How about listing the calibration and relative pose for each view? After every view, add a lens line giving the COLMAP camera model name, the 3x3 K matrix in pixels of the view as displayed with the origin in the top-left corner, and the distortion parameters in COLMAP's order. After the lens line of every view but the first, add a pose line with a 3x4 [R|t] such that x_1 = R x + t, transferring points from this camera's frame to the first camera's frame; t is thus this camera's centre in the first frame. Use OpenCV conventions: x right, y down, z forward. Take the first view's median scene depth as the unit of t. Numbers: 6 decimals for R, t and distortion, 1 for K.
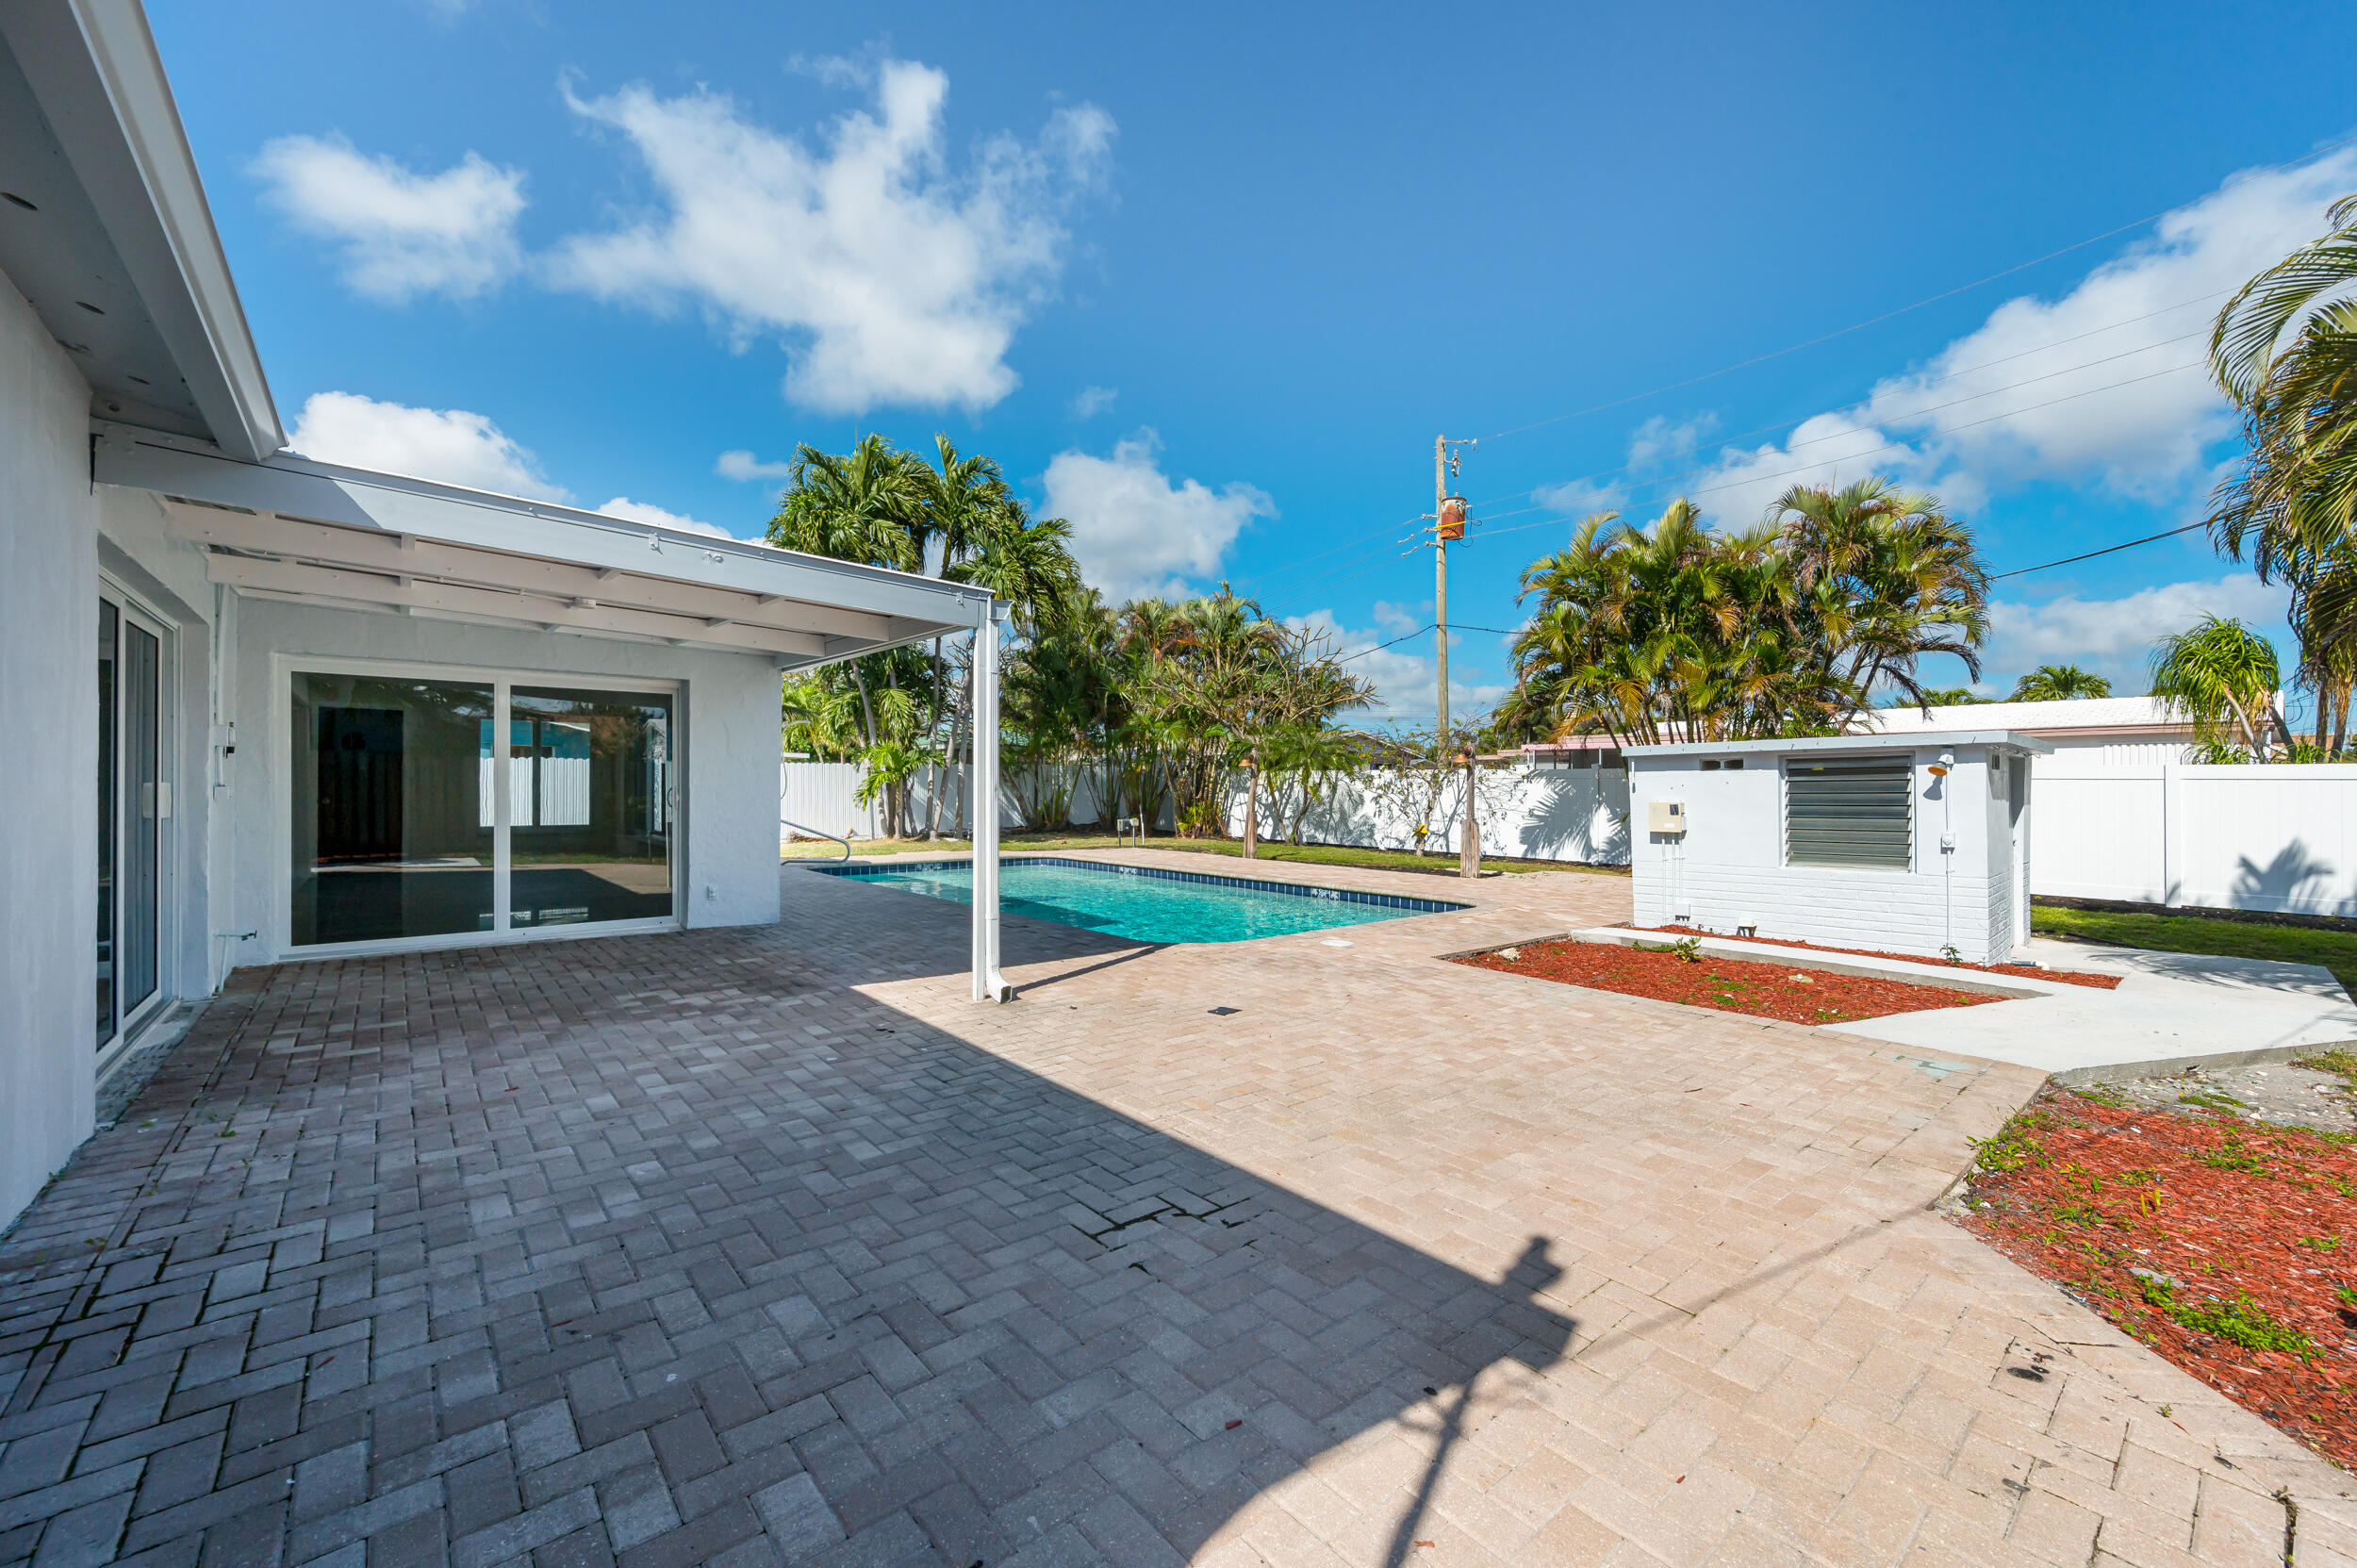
lens RADIAL K [[932.5, 0, 1183.7], [0, 932.5, 785.9], [0, 0, 1]] dist [0.003457, 0.001337]
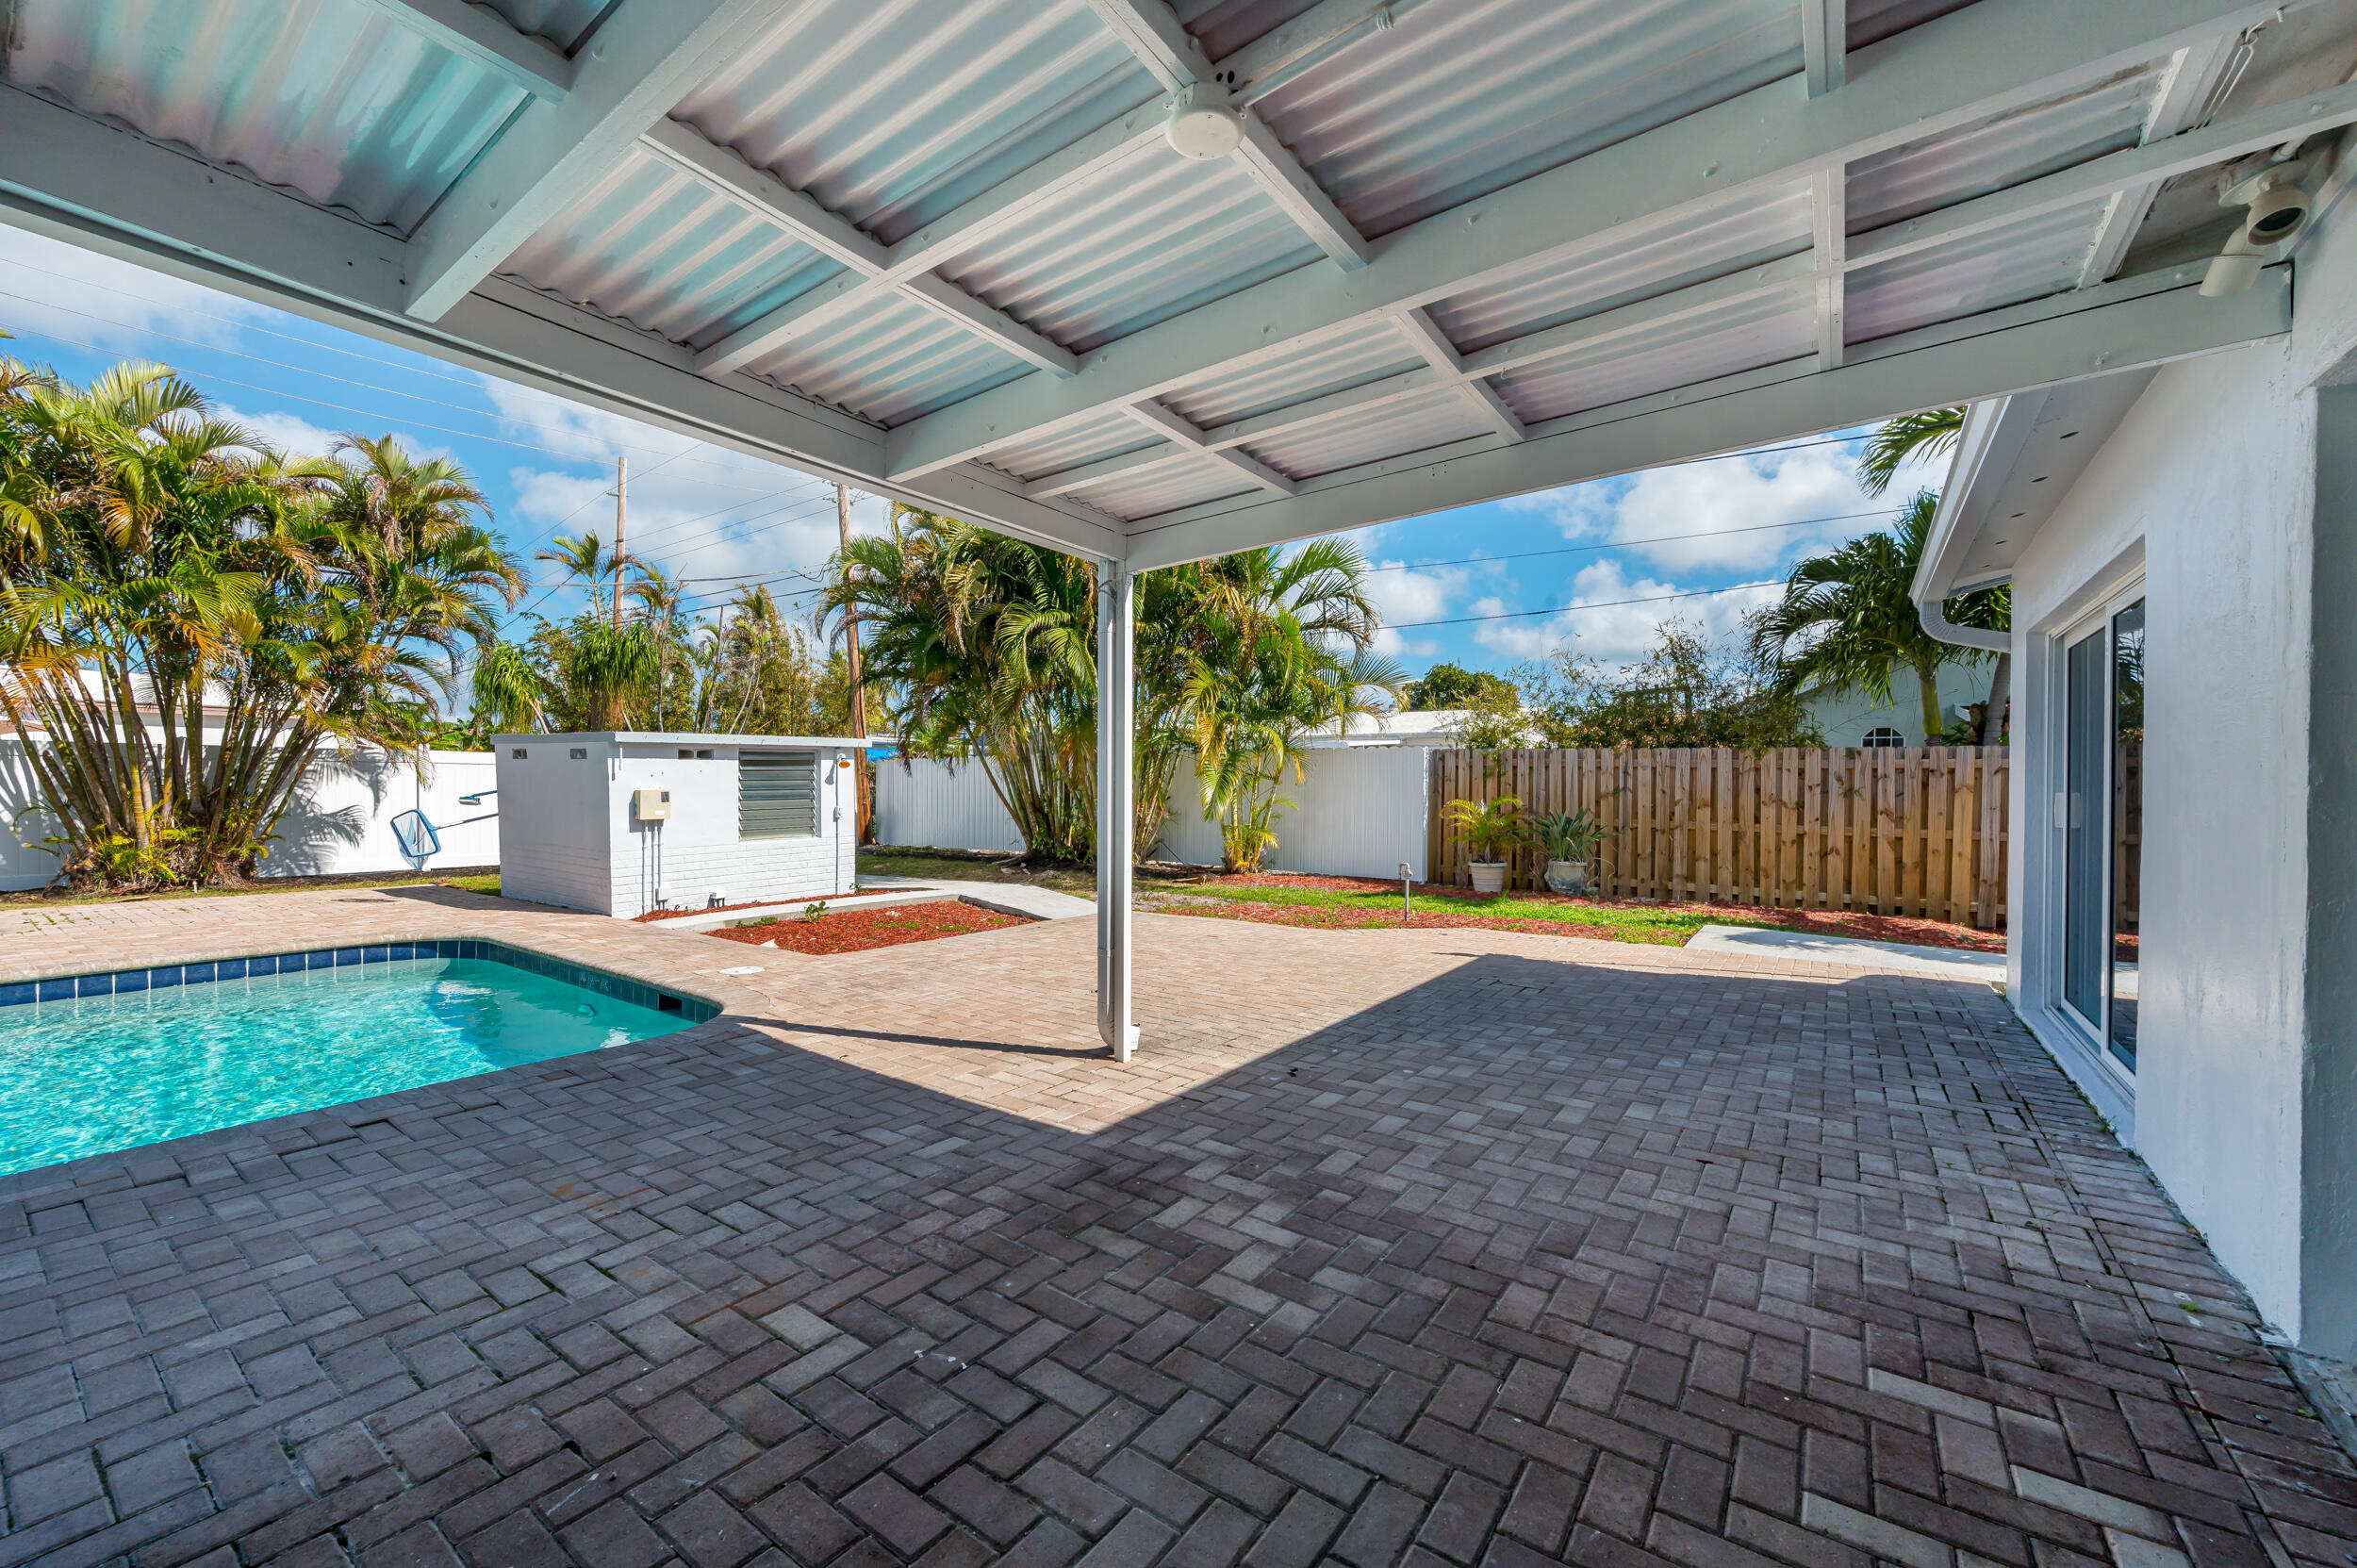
lens RADIAL K [[932.5, 0, 1169.5], [0, 932.5, 783.5], [0, 0, 1]] dist [0.003457, 0.001337]
pose [[-0.241190, -0.010140, 0.970425, -1.333469], [-0.010433, 0.999915, 0.007855, -0.006201], [-0.970422, -0.008230, -0.241275, 1.581582]]
